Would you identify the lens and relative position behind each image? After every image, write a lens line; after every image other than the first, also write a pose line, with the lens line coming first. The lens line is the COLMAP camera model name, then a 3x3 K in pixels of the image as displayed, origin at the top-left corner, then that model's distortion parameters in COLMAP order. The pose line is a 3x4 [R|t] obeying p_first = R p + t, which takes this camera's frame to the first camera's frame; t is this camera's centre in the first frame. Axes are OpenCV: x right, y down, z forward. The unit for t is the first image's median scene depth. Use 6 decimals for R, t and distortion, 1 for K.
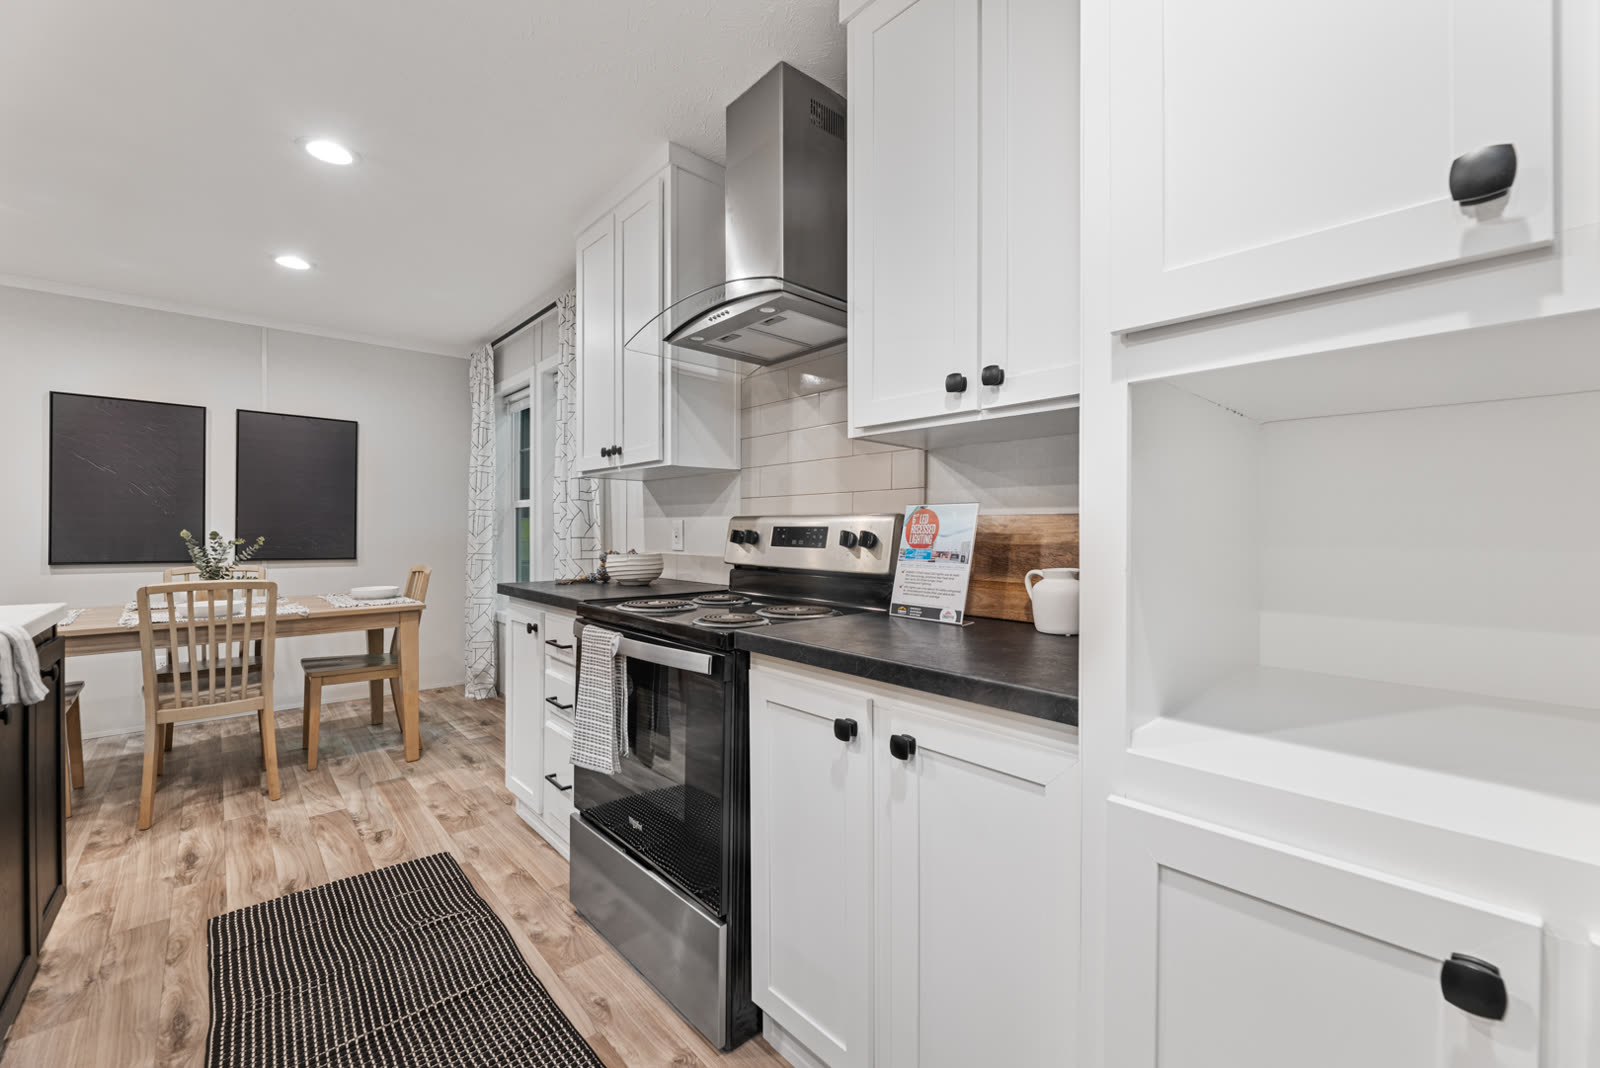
lens RADIAL K [[644.8, 0, 795.3], [0, 644.8, 533.8], [0, 0, 1]] dist [-0.001578, -0.000323]
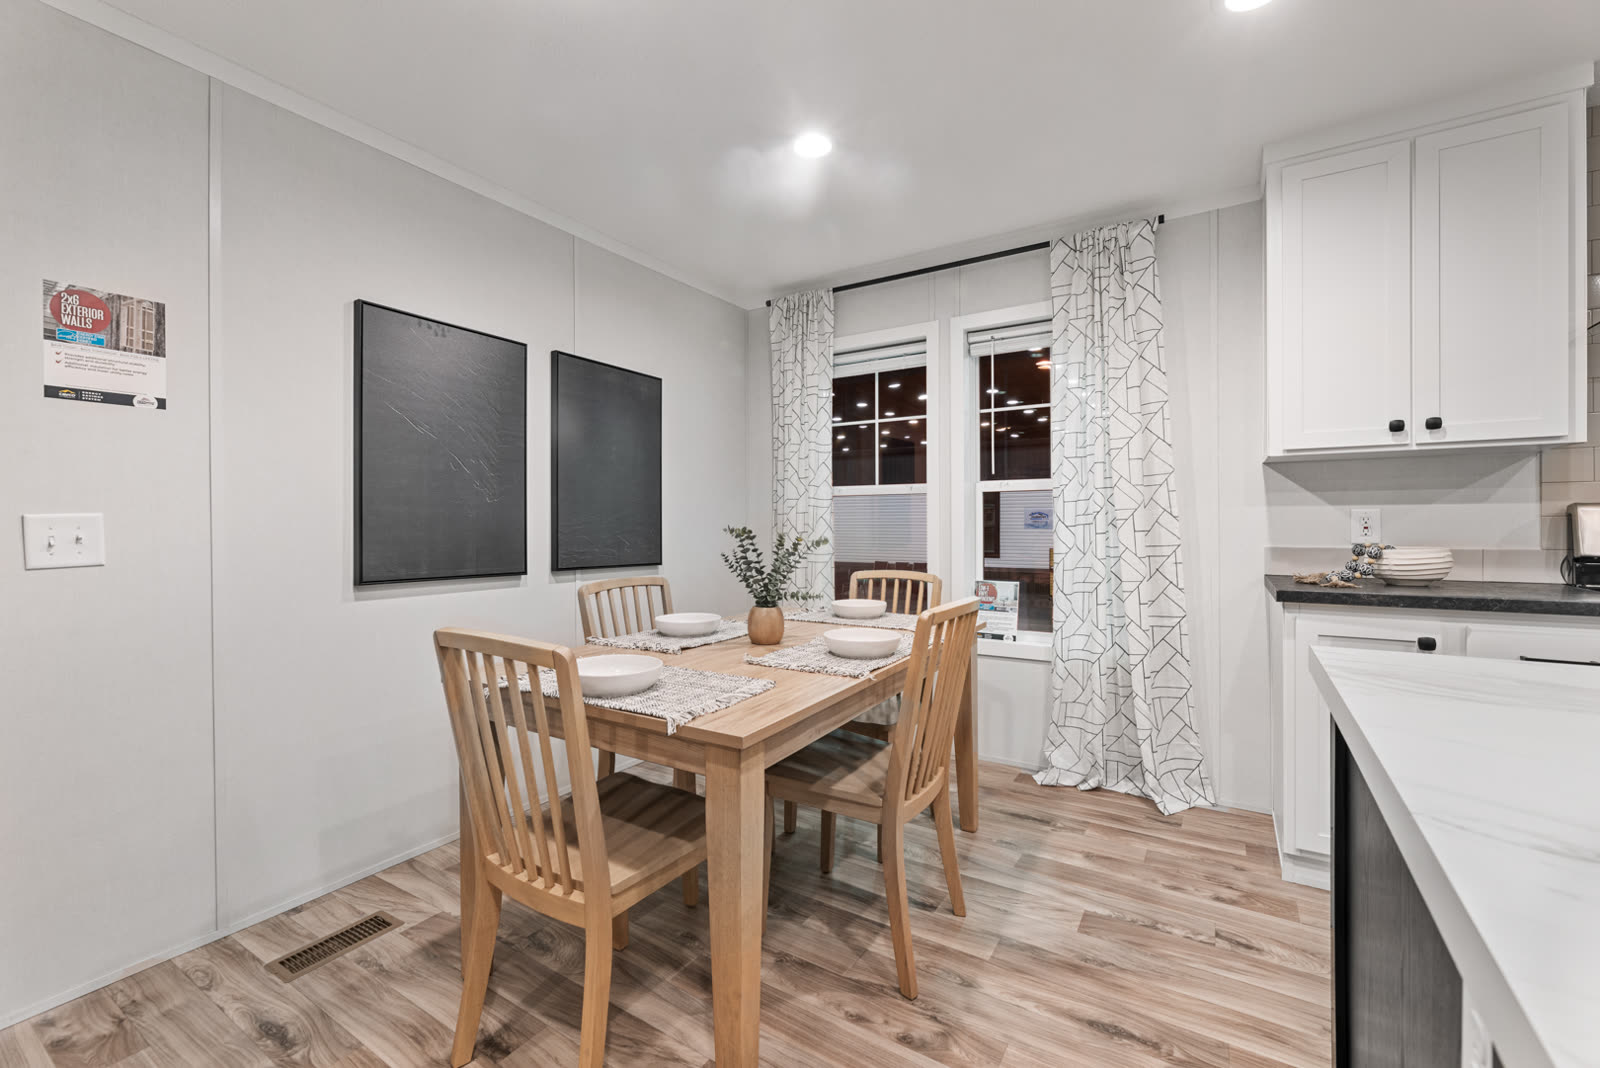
lens RADIAL K [[662.0, 0, 800.7], [0, 662.0, 524.3], [0, 0, 1]] dist [-0.001855, -0.000263]
pose [[0.962963, -0.007617, 0.269526, -1.190035], [0.008874, 0.999955, -0.003446, -0.003994], [-0.269487, 0.005710, 0.962987, 0.369730]]
